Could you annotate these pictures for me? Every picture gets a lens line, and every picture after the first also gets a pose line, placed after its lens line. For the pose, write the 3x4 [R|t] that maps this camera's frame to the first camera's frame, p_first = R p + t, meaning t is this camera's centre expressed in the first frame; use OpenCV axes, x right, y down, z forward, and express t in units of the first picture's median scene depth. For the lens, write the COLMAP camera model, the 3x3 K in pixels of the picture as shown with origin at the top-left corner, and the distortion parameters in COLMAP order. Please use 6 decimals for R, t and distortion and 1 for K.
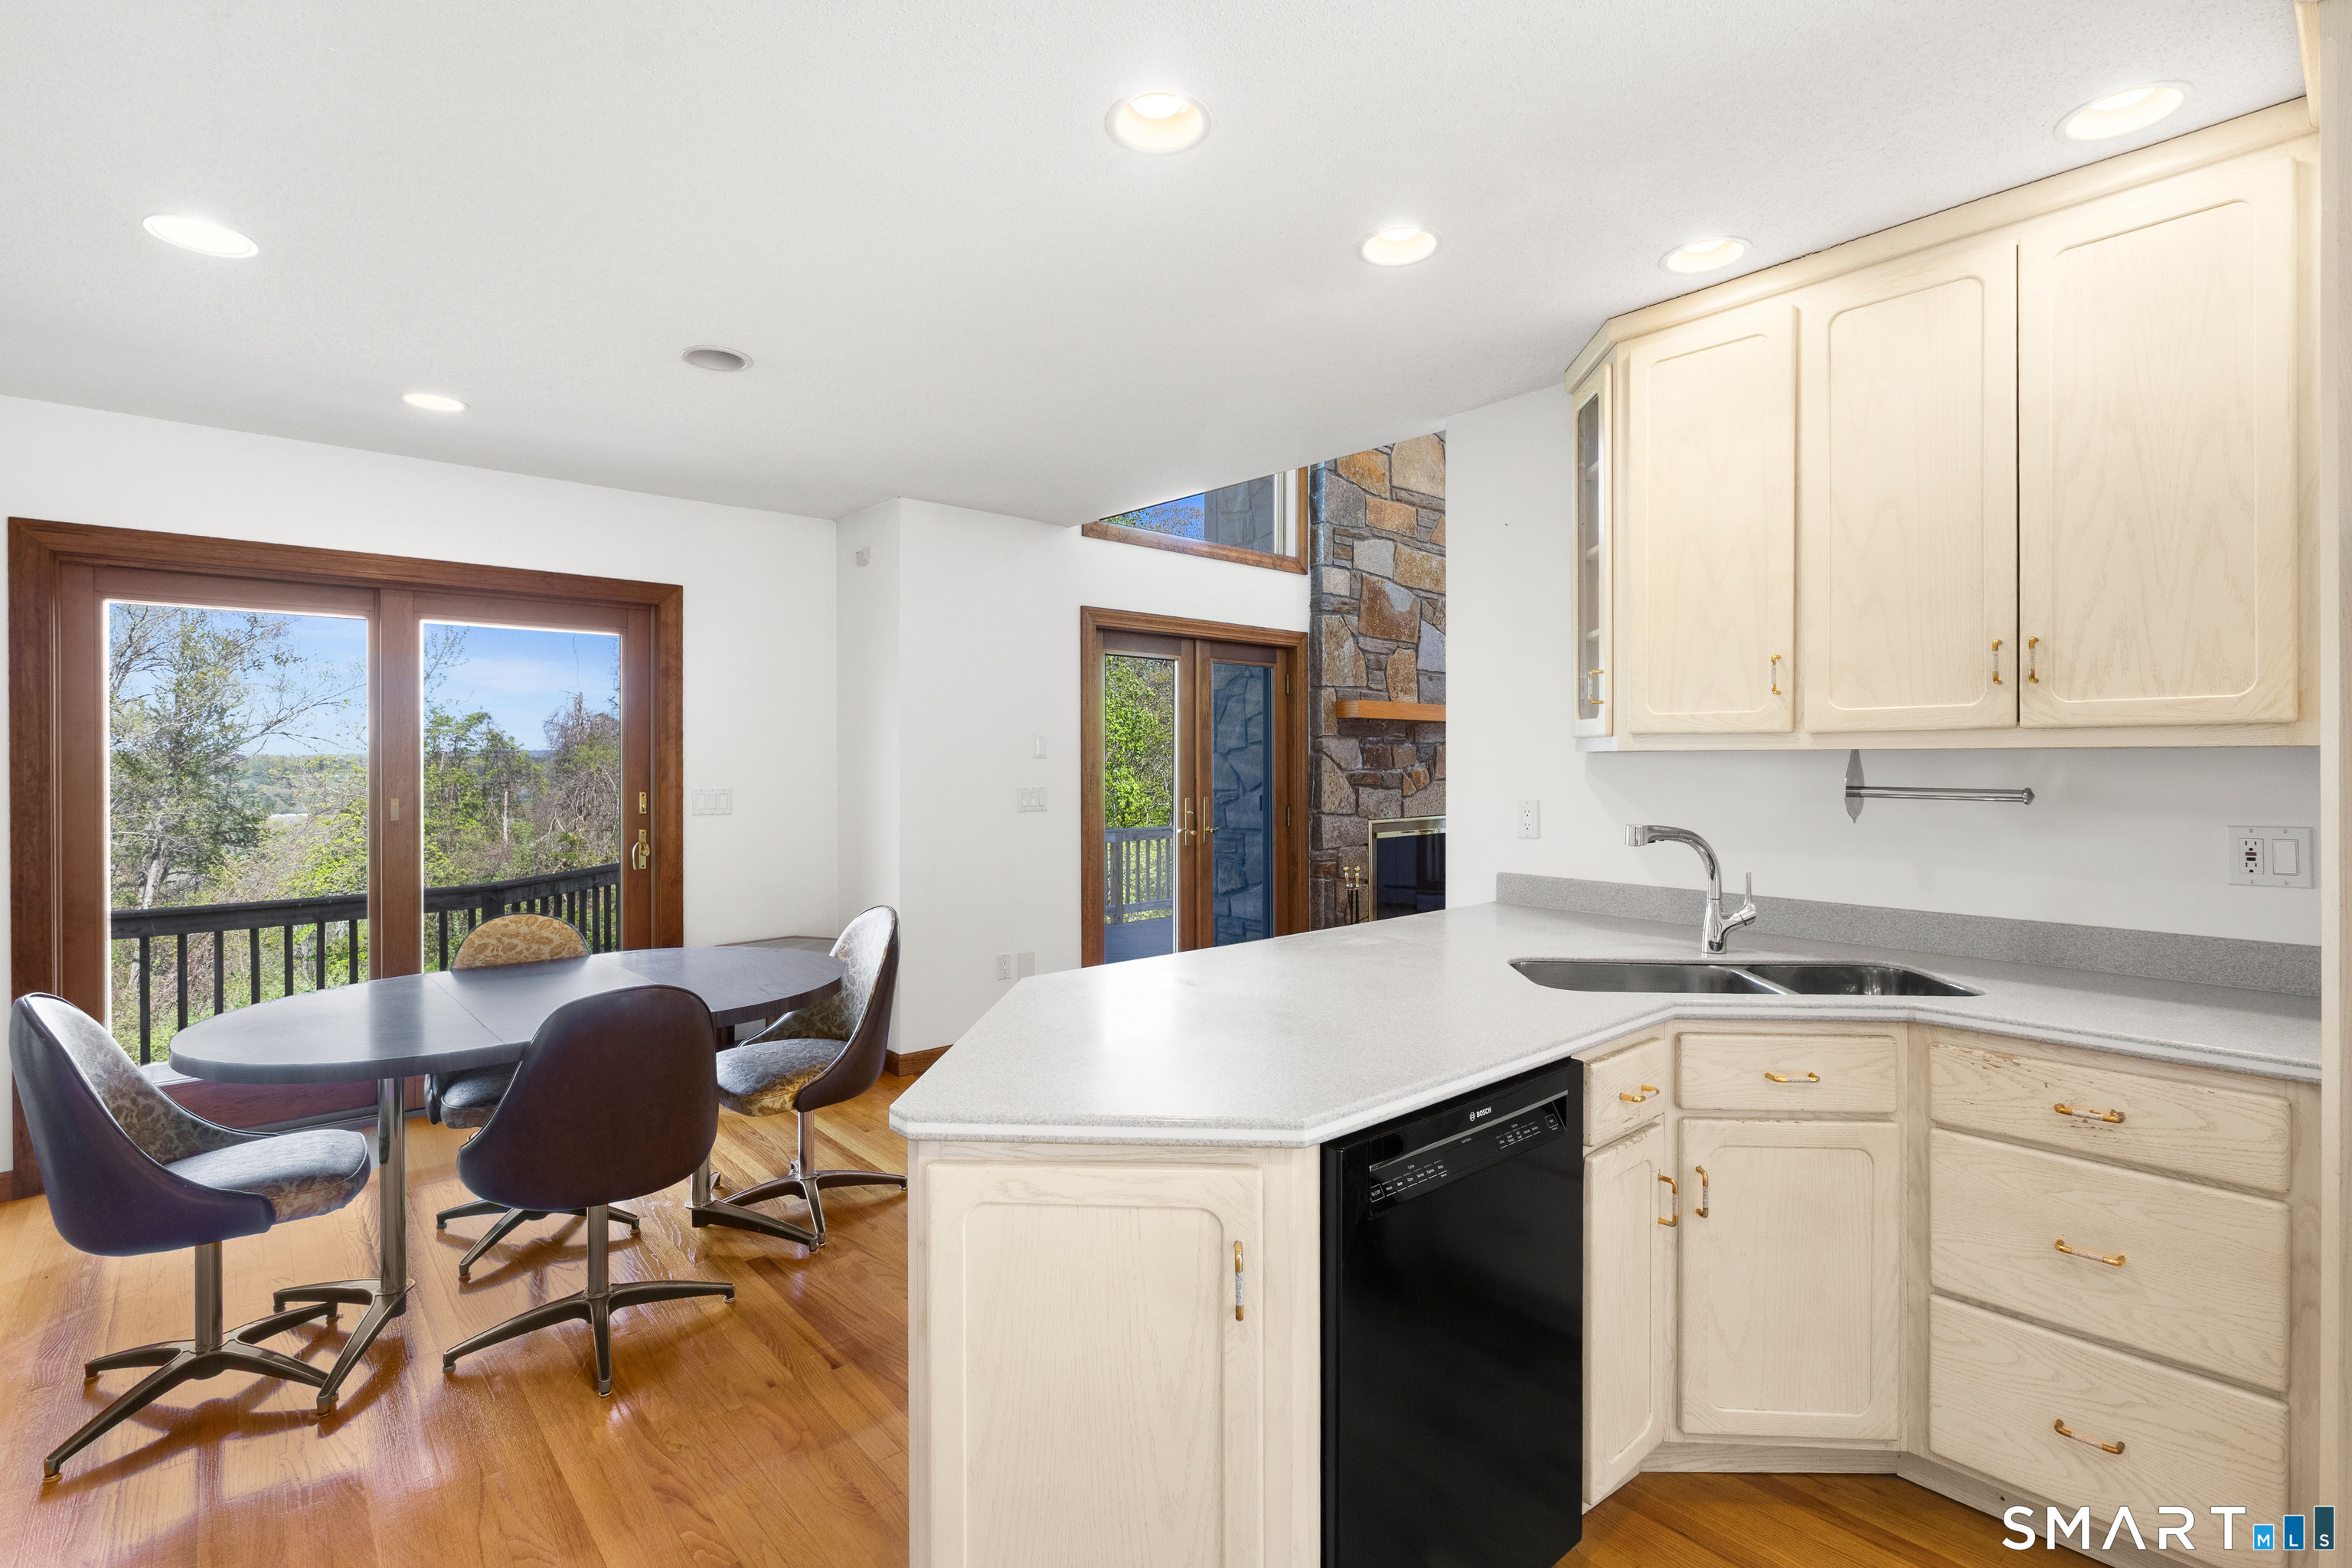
lens RADIAL K [[1082.6, 0, 1181.6], [0, 1082.6, 760.8], [0, 0, 1]] dist [-0.003655, -0.000235]
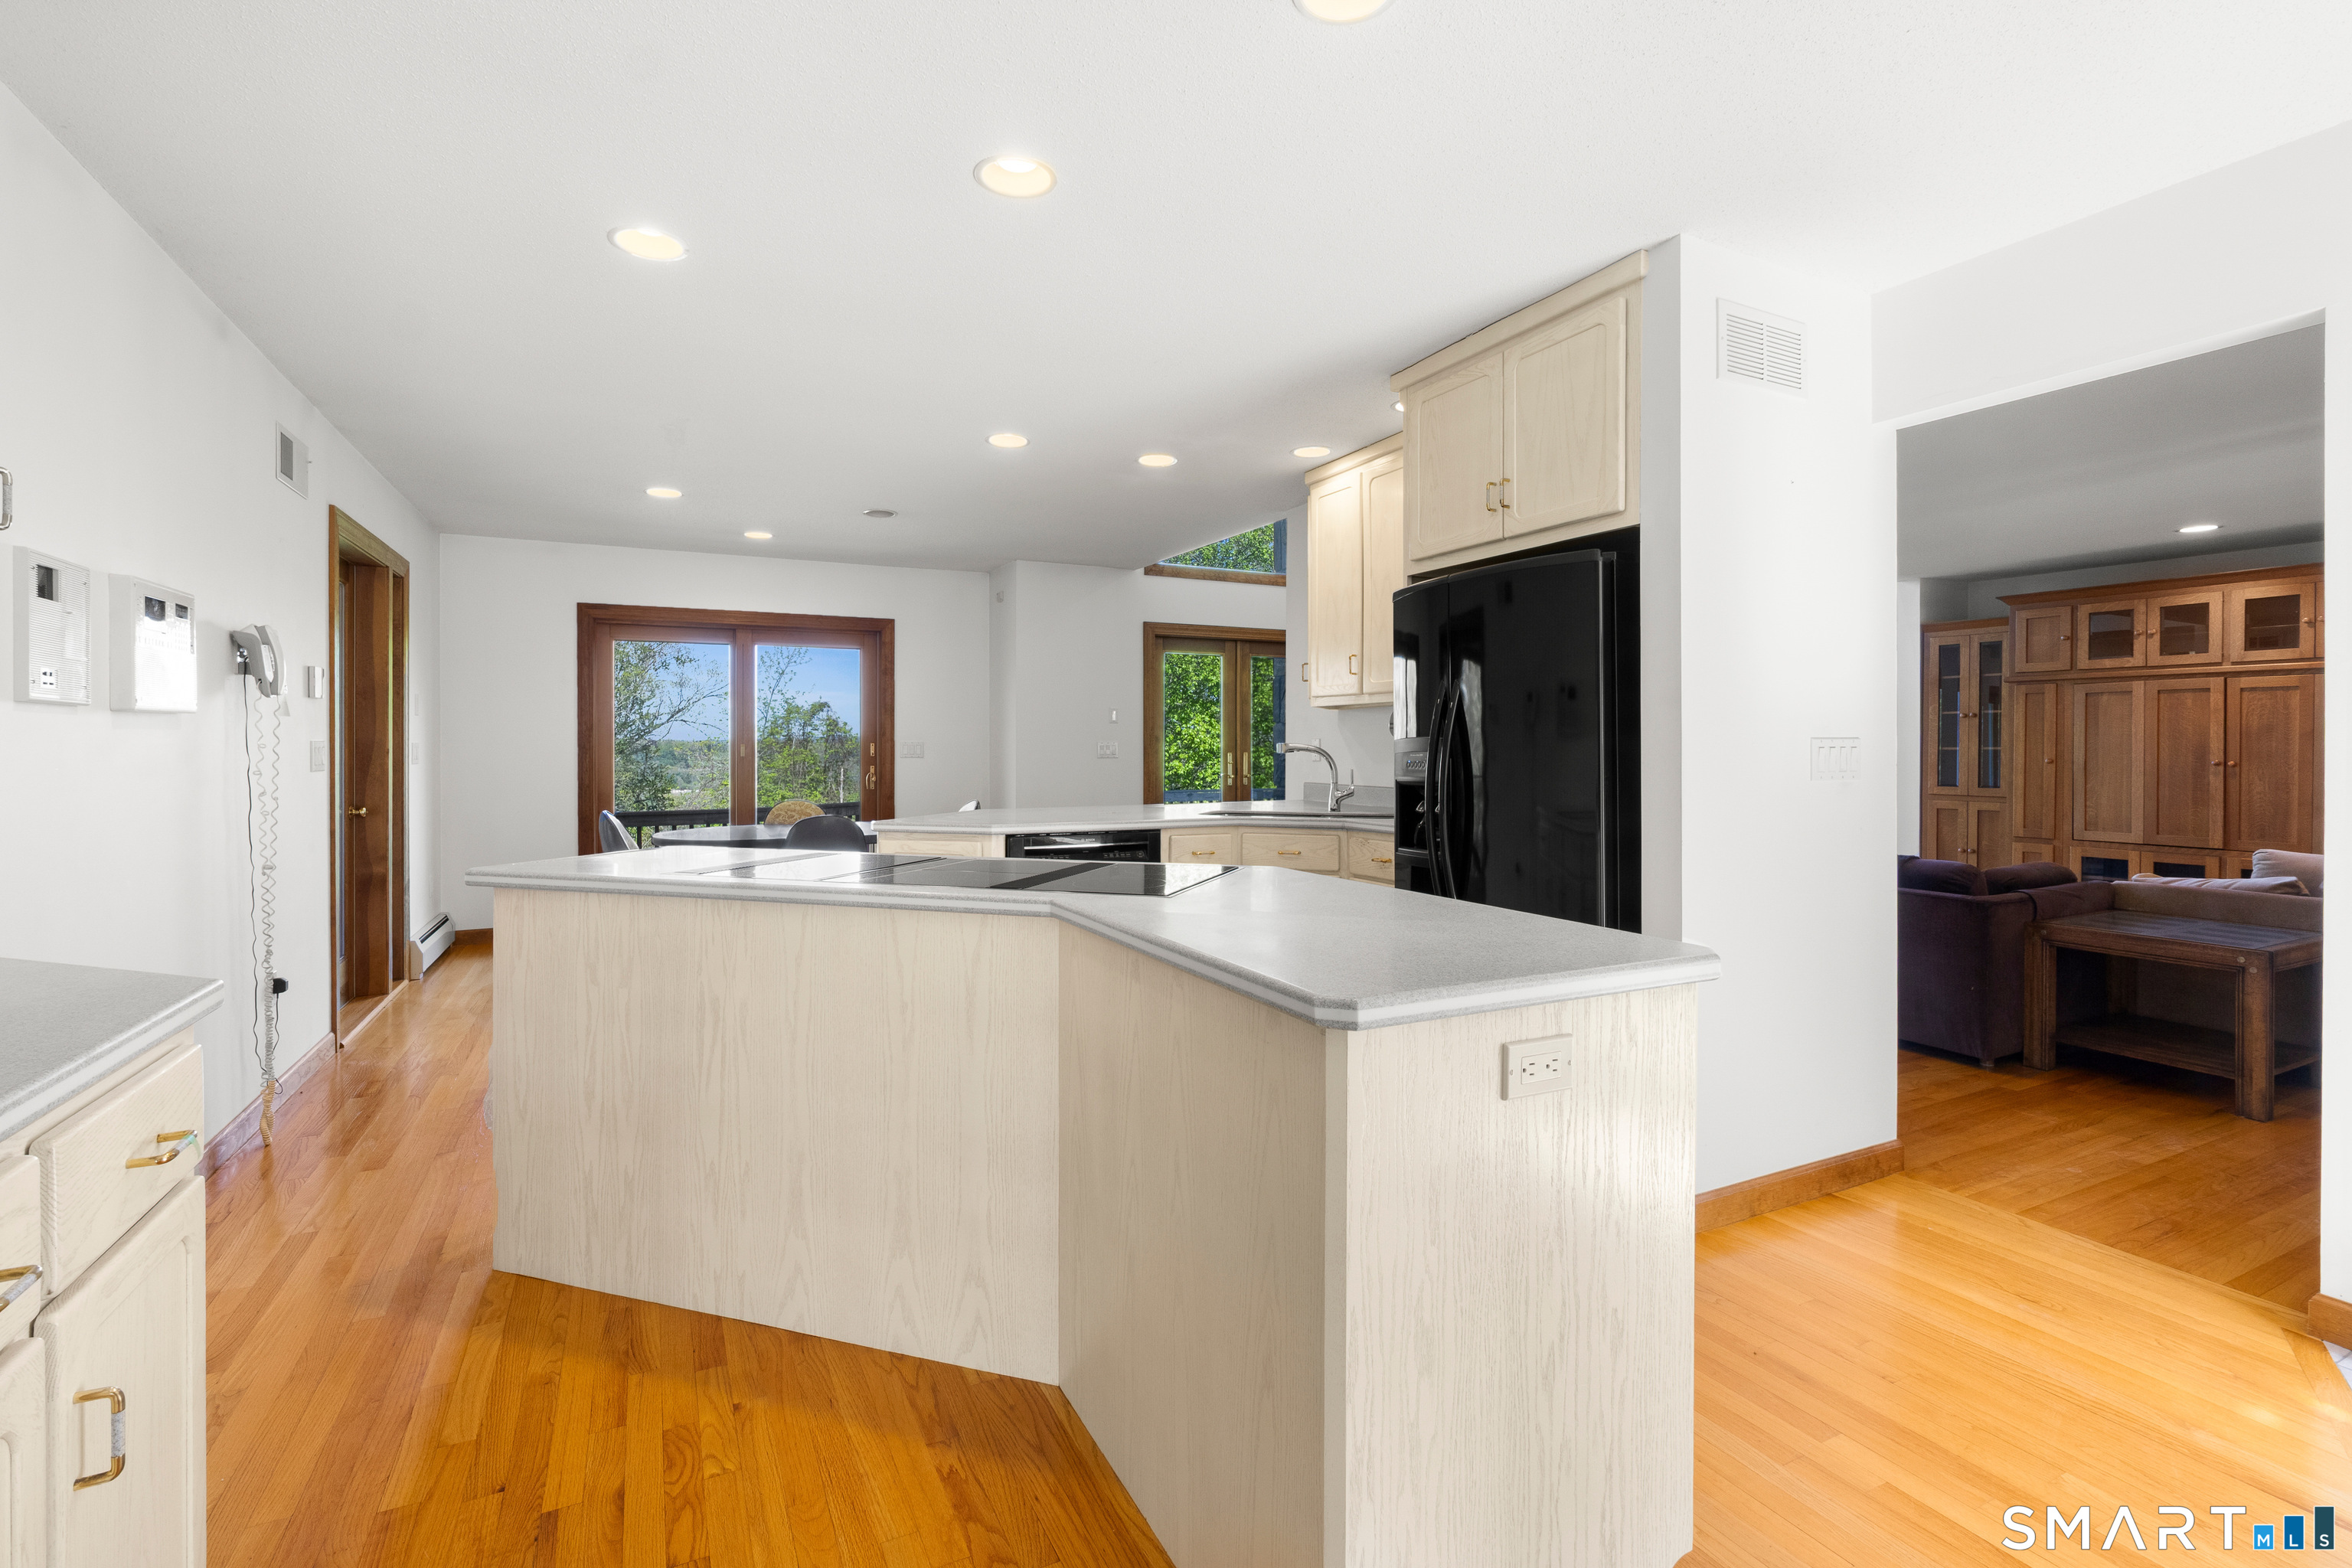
lens RADIAL K [[1082.6, 0, 1176.3], [0, 1082.6, 755.1], [0, 0, 1]] dist [-0.003655, -0.000235]
pose [[0.965116, 0.003697, -0.261798, 0.279510], [-0.001669, 0.999967, 0.007965, 0.023248], [0.261819, -0.007250, 0.965090, -0.350772]]
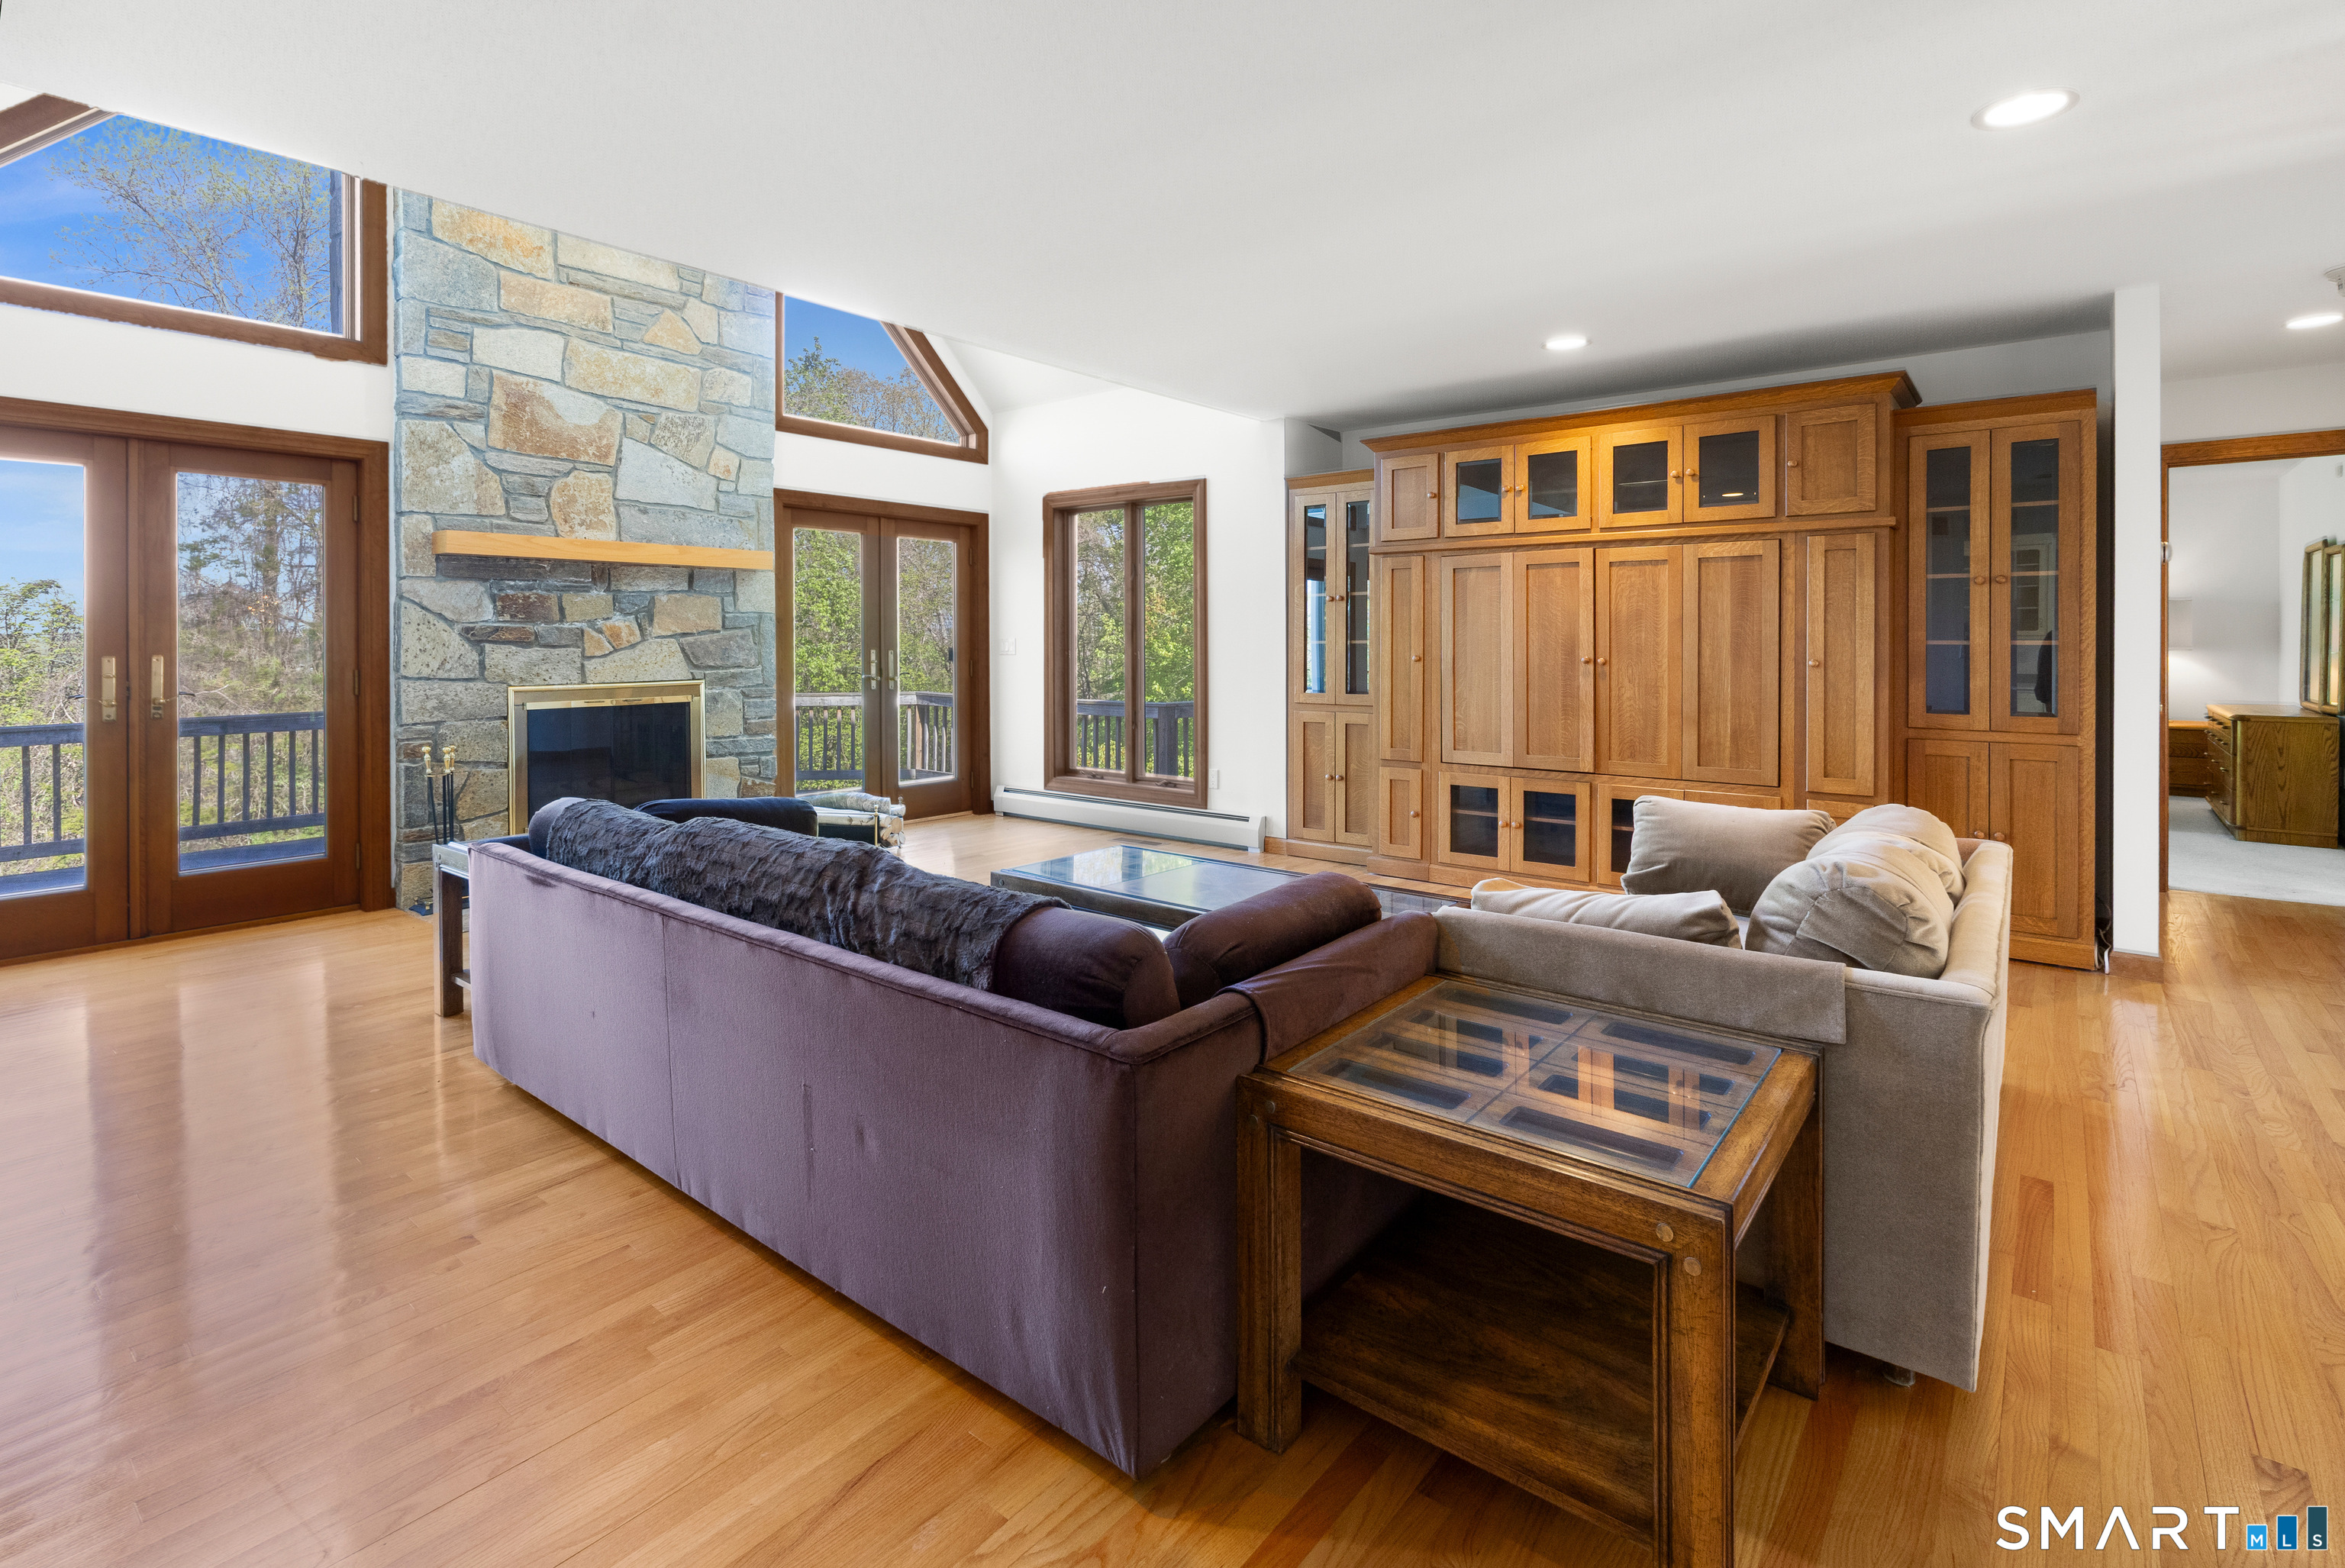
lens RADIAL K [[1079.4, 0, 1221.9], [0, 1079.4, 644.5], [0, 0, 1]] dist [-0.003655, -0.000235]
pose [[0.983318, -0.002519, 0.181880, 0.544430], [0.002031, 0.999994, 0.002873, 0.023200], [-0.181886, -0.002456, 0.983317, 0.141419]]
